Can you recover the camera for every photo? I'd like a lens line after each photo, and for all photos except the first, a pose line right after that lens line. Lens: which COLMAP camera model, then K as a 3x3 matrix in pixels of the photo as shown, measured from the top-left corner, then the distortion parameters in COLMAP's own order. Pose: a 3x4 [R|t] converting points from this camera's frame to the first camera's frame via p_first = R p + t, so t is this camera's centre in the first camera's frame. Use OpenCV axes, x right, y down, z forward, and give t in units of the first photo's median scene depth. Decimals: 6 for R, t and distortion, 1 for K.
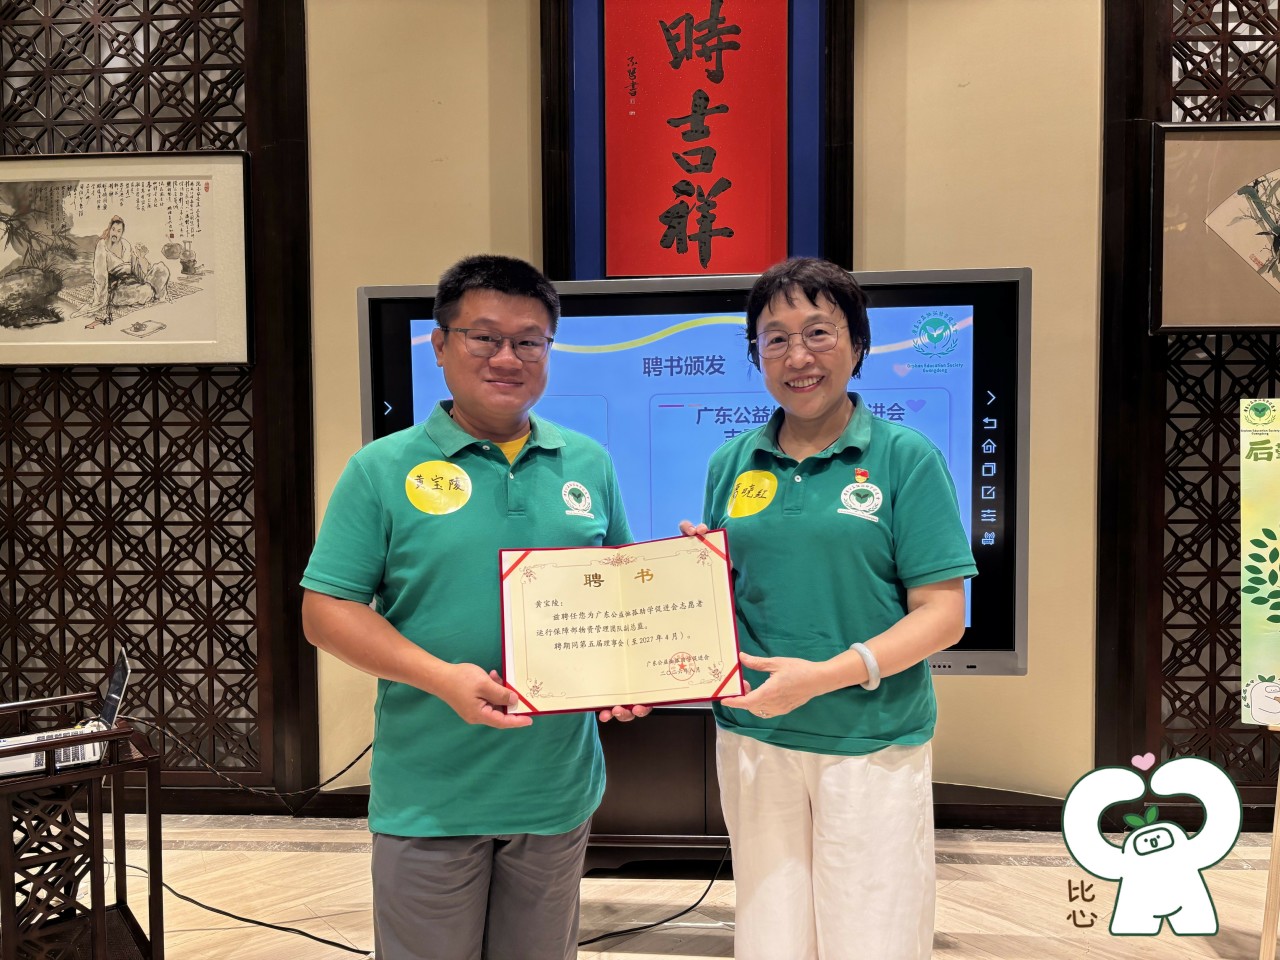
lens RADIAL K [[972.4, 0, 631.8], [0, 972.4, 483.4], [0, 0, 1]] dist [0.074232, -0.095660]
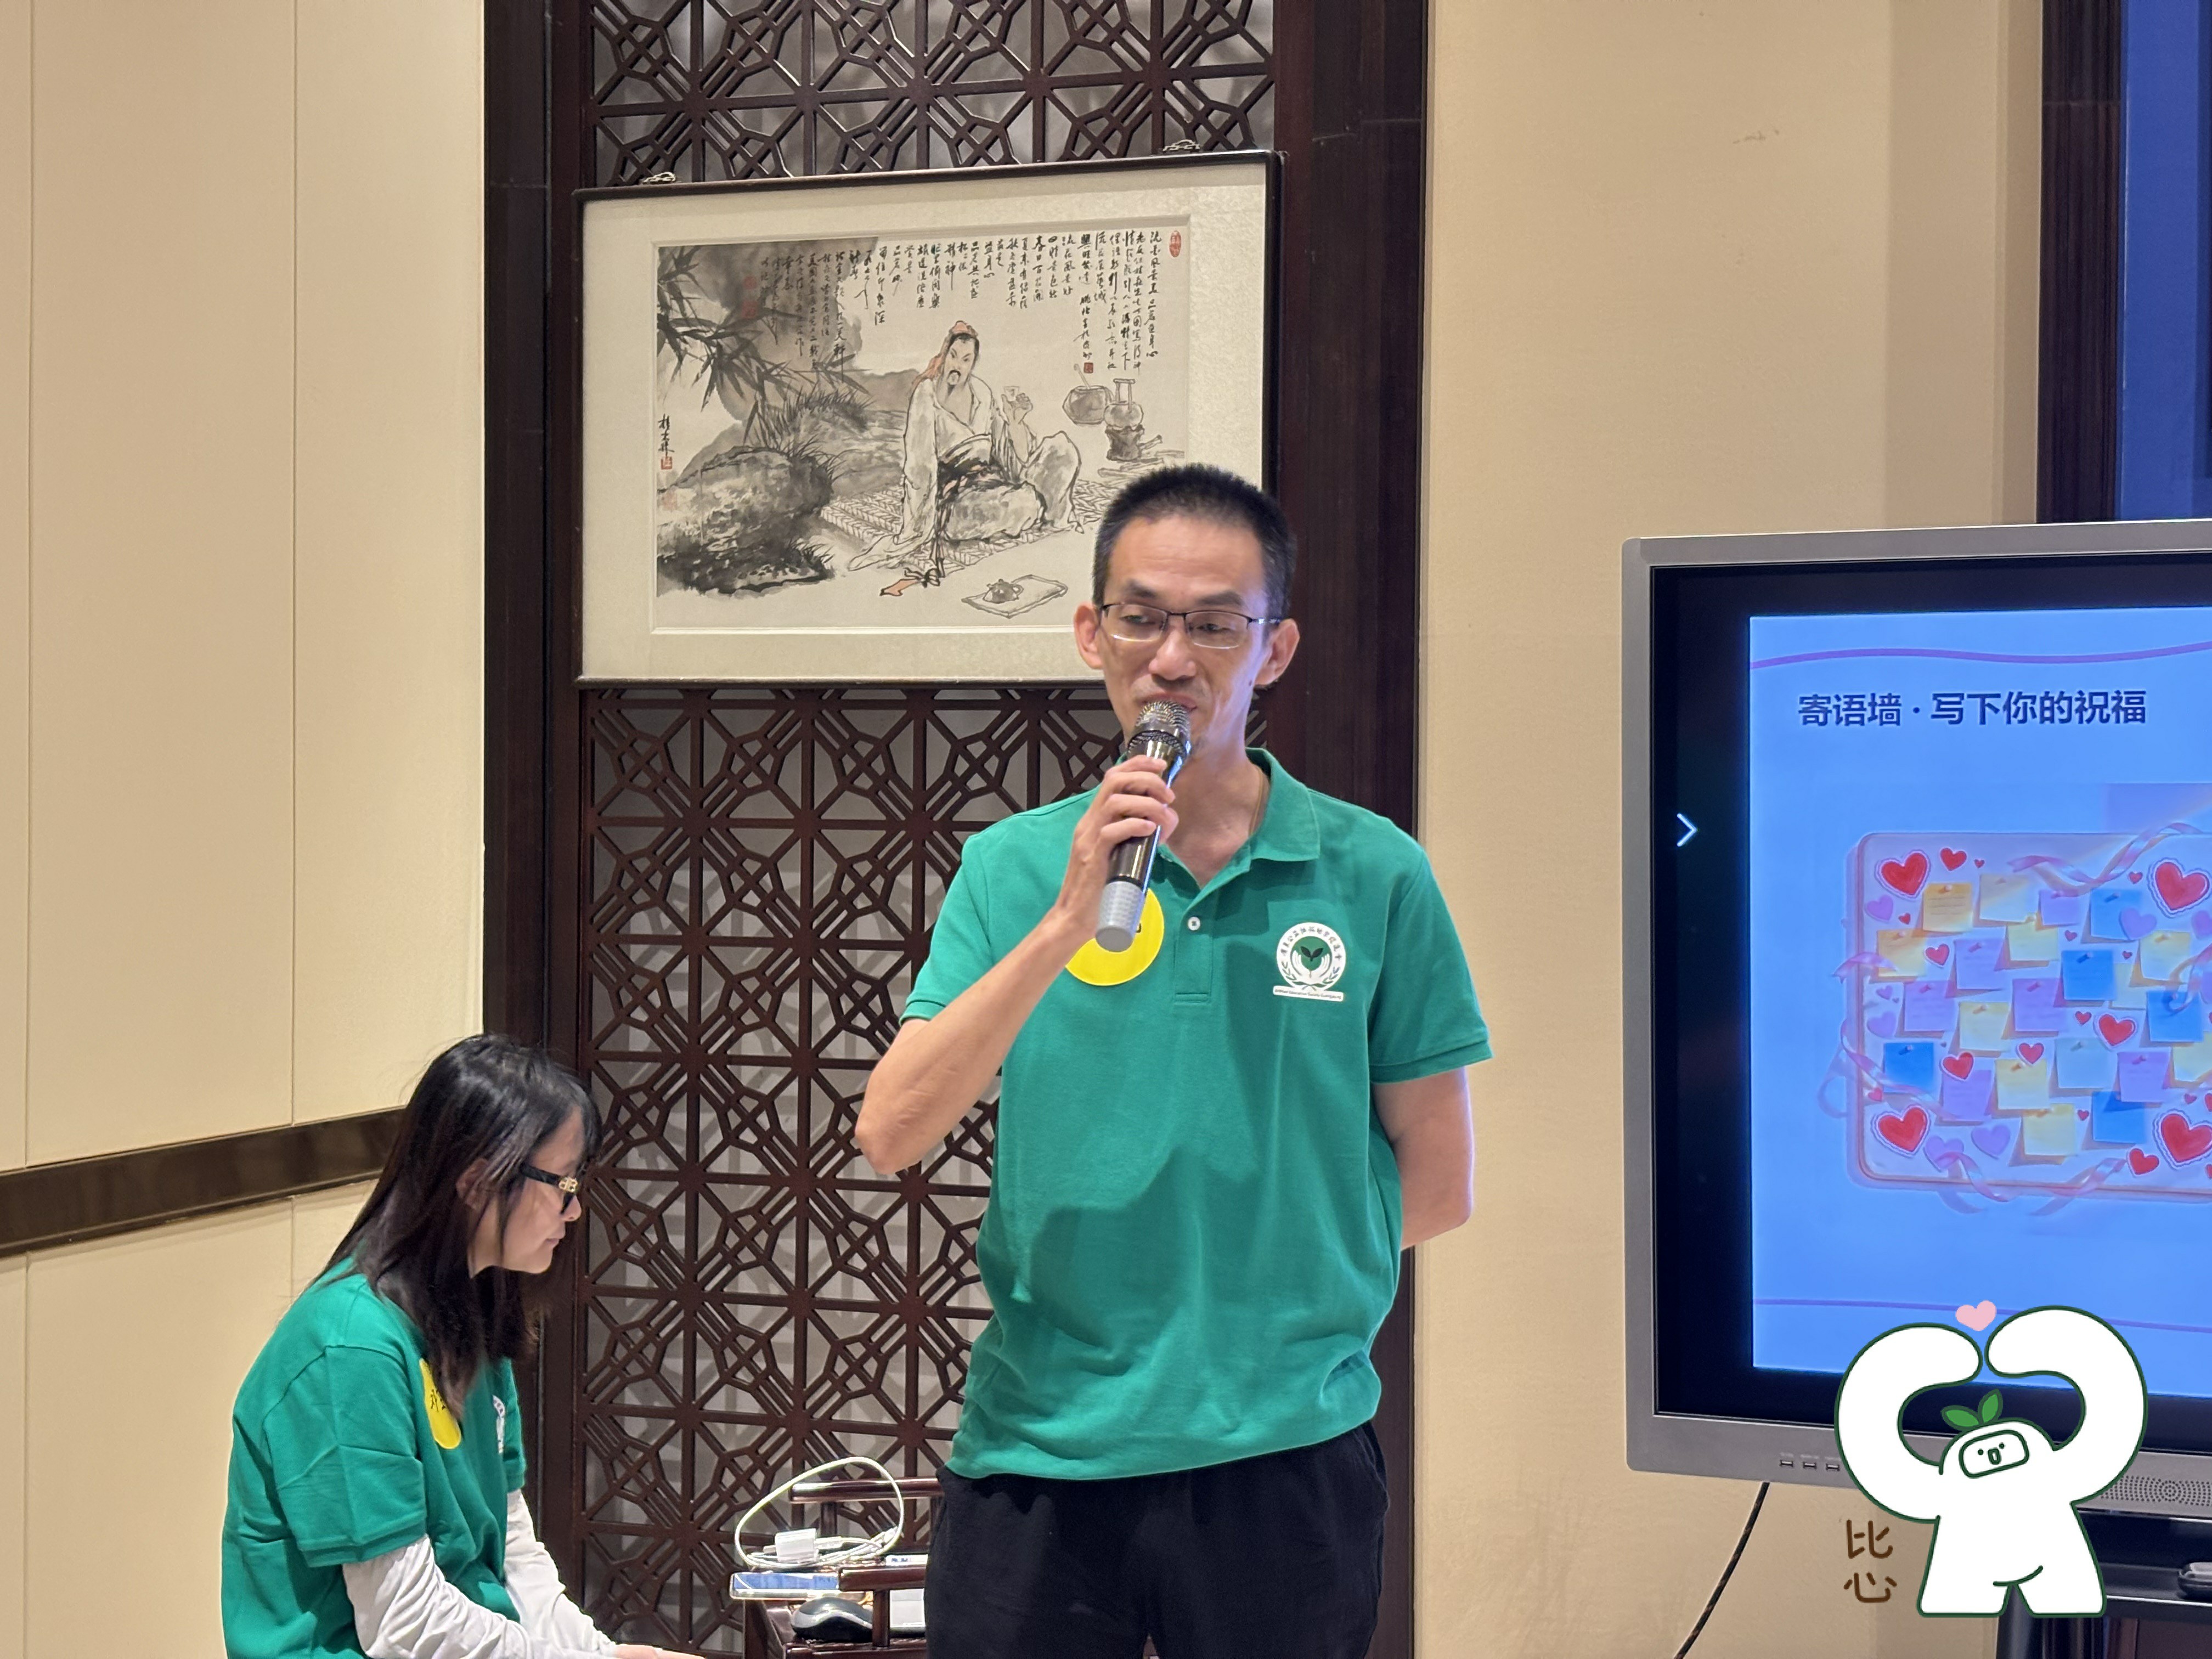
lens RADIAL K [[3343.2, 0, 1094.6], [0, 3343.2, 836.5], [0, 0, 1]] dist [0.275683, -1.227790]
pose [[0.957568, 0.017796, -0.287657, -0.061624], [-0.024338, 0.999520, -0.019183, -0.031013], [0.287177, 0.025370, 0.957541, -0.320695]]
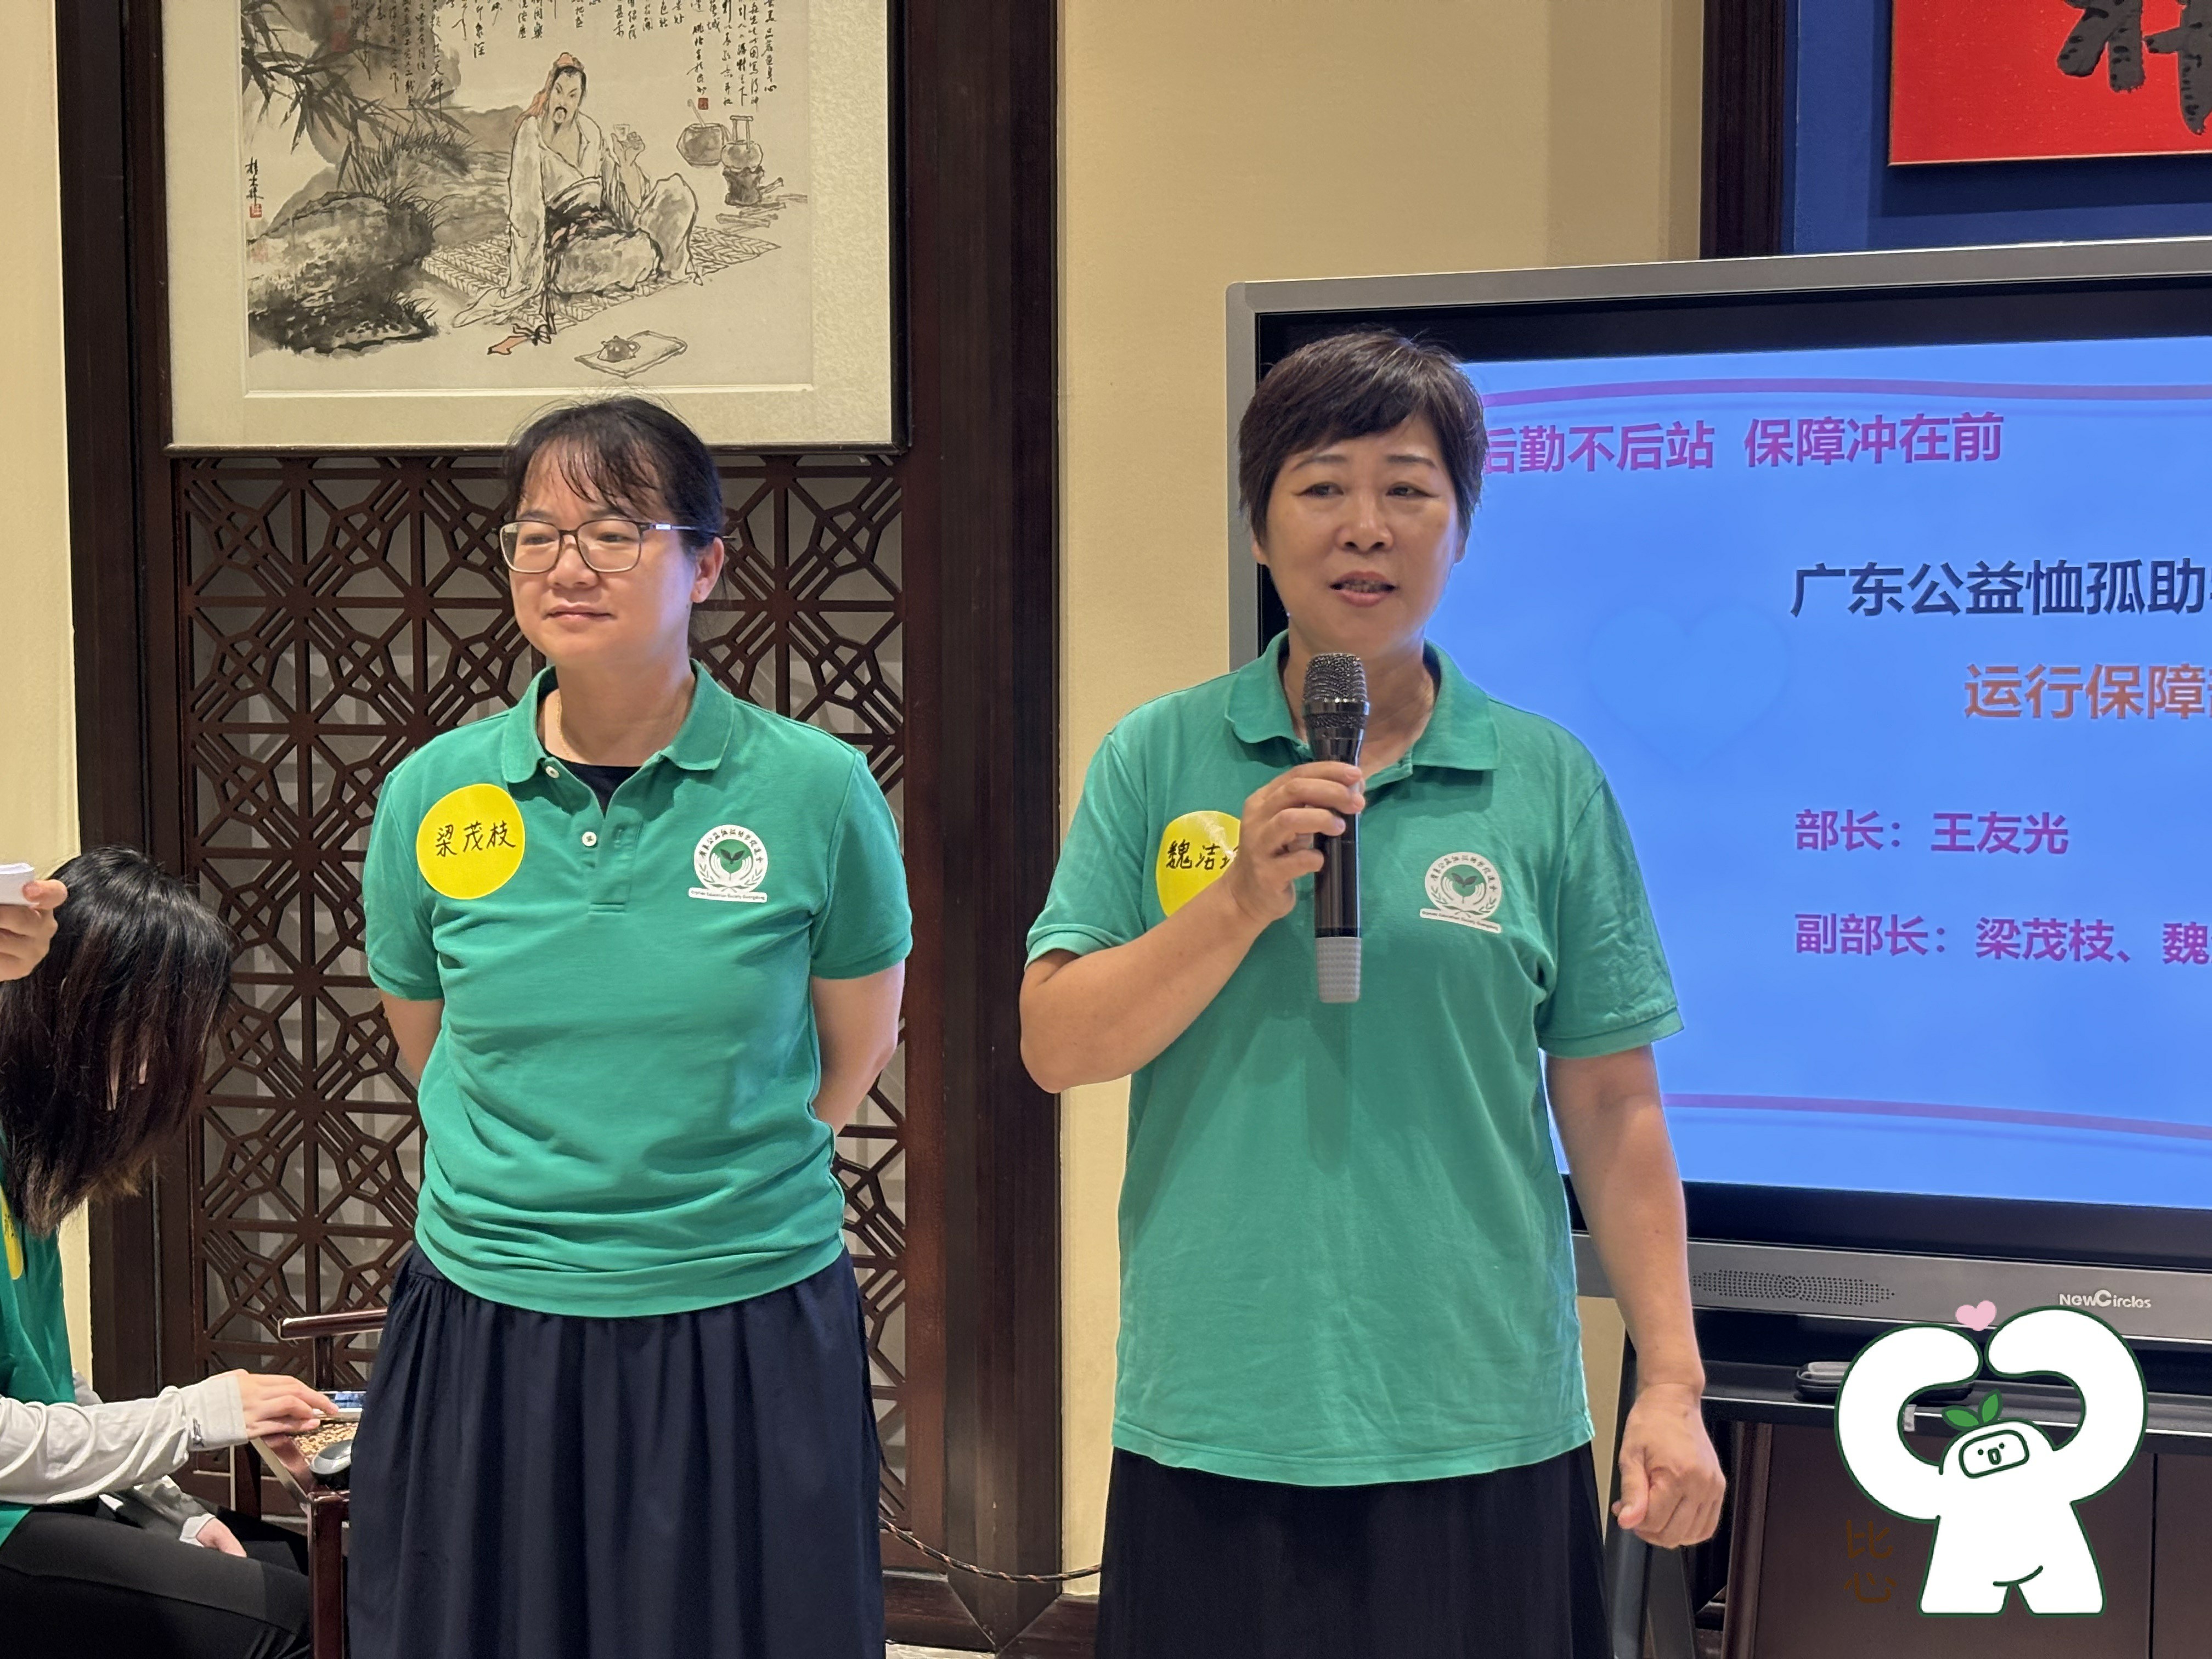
lens RADIAL K [[3338.0, 0, 1067.3], [0, 3338.0, 848.6], [0, 0, 1]] dist [0.249122, -1.004846]
pose [[0.968918, 0.023685, -0.246247, -0.008182], [-0.012188, 0.998768, 0.048107, -0.030723], [0.247083, -0.043611, 0.968012, -0.224098]]
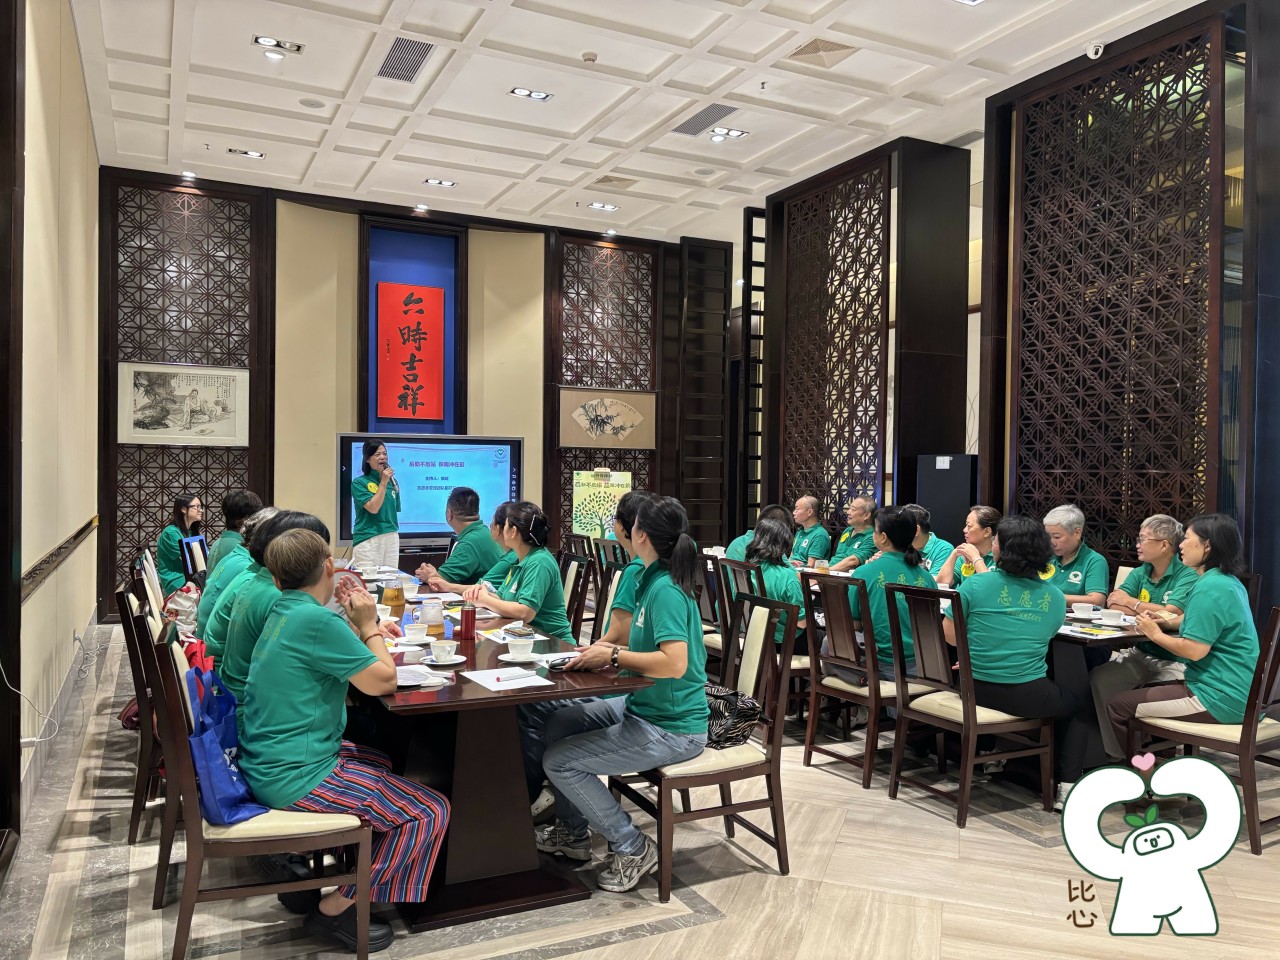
lens RADIAL K [[969.6, 0, 639.2], [0, 969.6, 485.1], [0, 0, 1]] dist [0.059098, -0.112857]
pose [[0.868382, 0.012523, 0.495738, -0.774569], [0.000320, 0.999667, -0.025813, 0.050084], [-0.495896, 0.022574, 0.868089, -1.801664]]
